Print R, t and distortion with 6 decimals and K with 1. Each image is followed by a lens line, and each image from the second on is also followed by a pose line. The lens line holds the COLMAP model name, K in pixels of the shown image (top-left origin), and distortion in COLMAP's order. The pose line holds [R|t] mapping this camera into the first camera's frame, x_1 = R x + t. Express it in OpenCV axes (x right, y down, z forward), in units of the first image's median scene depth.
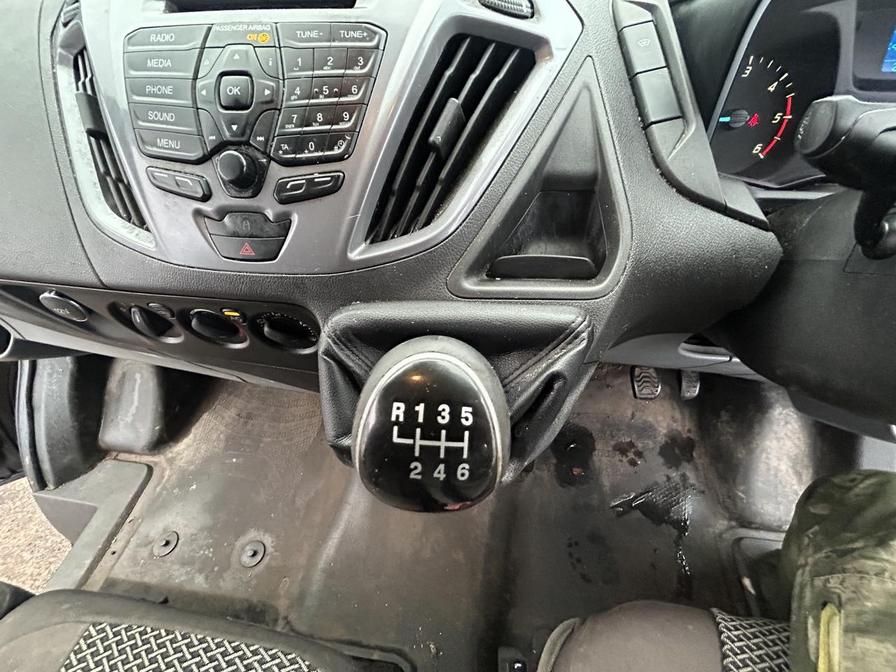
lens RADIAL K [[361.9, 0, 447.8], [0, 361.9, 331.9], [0, 0, 1]] dist [0.001314, -0.001071]
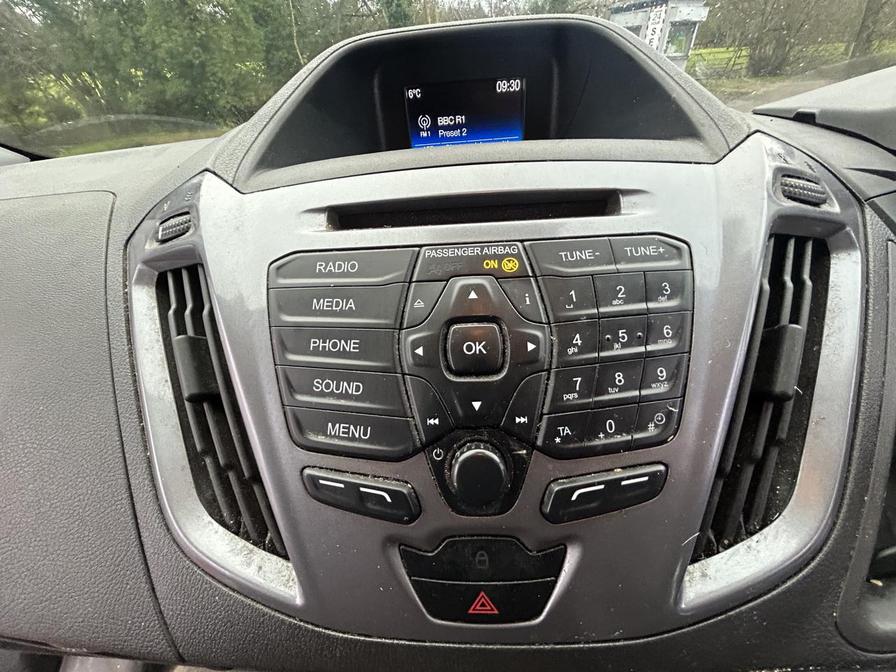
lens RADIAL K [[361.9, 0, 450.0], [0, 361.9, 332.2], [0, 0, 1]] dist [0.001314, -0.001071]
pose [[0.995198, -0.079550, 0.057031, -0.630757], [0.091242, 0.964886, -0.246311, -0.516661], [-0.035434, 0.250332, 0.967511, 0.383231]]
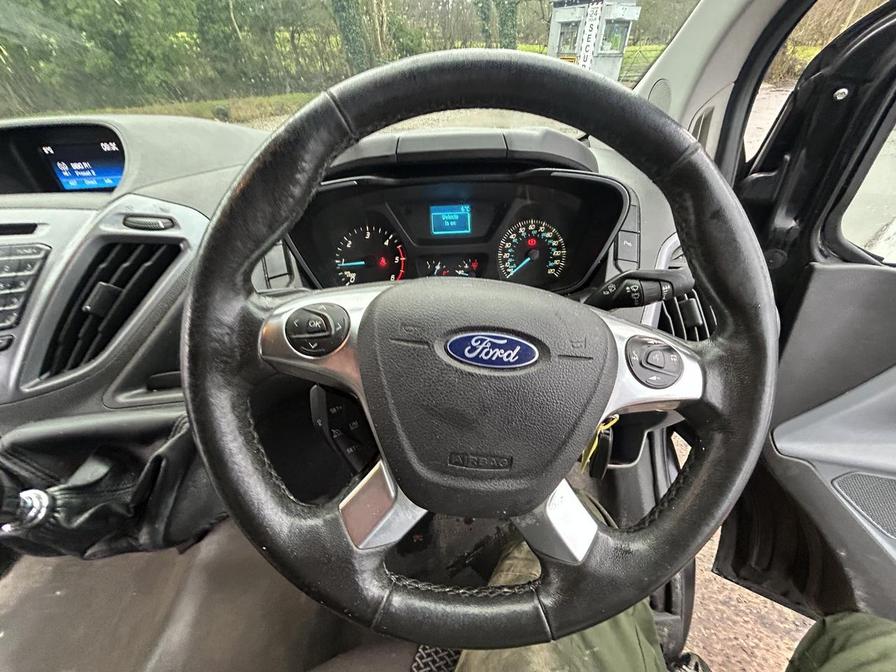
lens RADIAL K [[361.9, 0, 452.6], [0, 361.9, 331.1], [0, 0, 1]] dist [0.001314, -0.001071]
pose [[0.983523, -0.101366, 0.149689, 1.225643], [0.131373, 0.969563, -0.206615, 0.082331], [-0.124189, 0.222875, 0.966904, -0.642238]]
